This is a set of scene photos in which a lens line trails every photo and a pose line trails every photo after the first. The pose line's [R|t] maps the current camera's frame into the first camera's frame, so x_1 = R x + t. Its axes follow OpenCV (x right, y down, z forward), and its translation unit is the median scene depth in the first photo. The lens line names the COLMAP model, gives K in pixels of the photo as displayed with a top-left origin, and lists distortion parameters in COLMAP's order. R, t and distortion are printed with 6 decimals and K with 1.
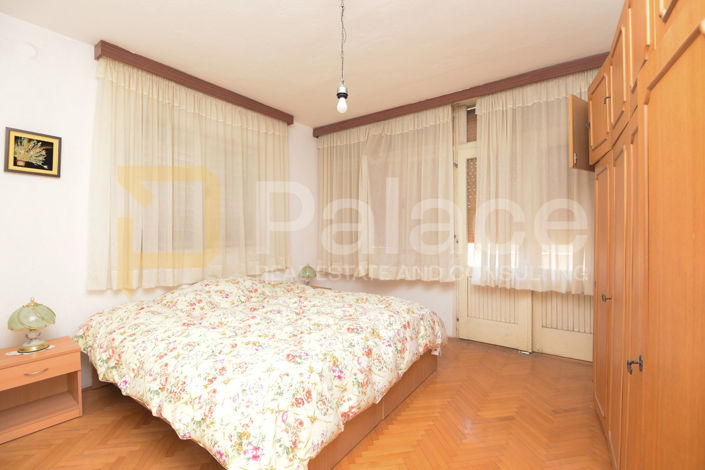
lens RADIAL K [[331.0, 0, 349.1], [0, 331.0, 236.2], [0, 0, 1]] dist [-0.003578, -0.008045]
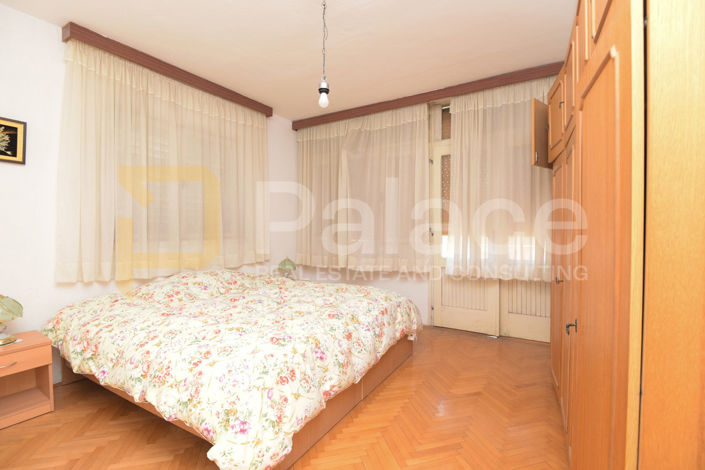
lens RADIAL K [[333.0, 0, 359.6], [0, 333.0, 234.3], [0, 0, 1]] dist [-0.002034, -0.007781]
pose [[0.995335, 0.001356, 0.096465, -0.007160], [-0.002042, 0.999973, 0.007012, 0.015227], [-0.096453, -0.007176, 0.995312, -0.045819]]
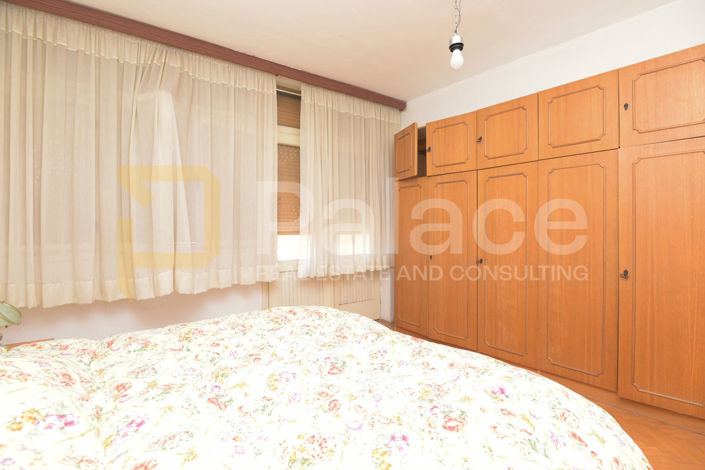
lens RADIAL K [[331.0, 0, 349.1], [0, 331.0, 236.2], [0, 0, 1]] dist [-0.003578, -0.008045]
pose [[0.286799, -0.026996, 0.957610, -0.729408], [0.006262, 0.999634, 0.026306, -0.000290], [-0.957970, -0.001548, 0.286864, 0.850762]]
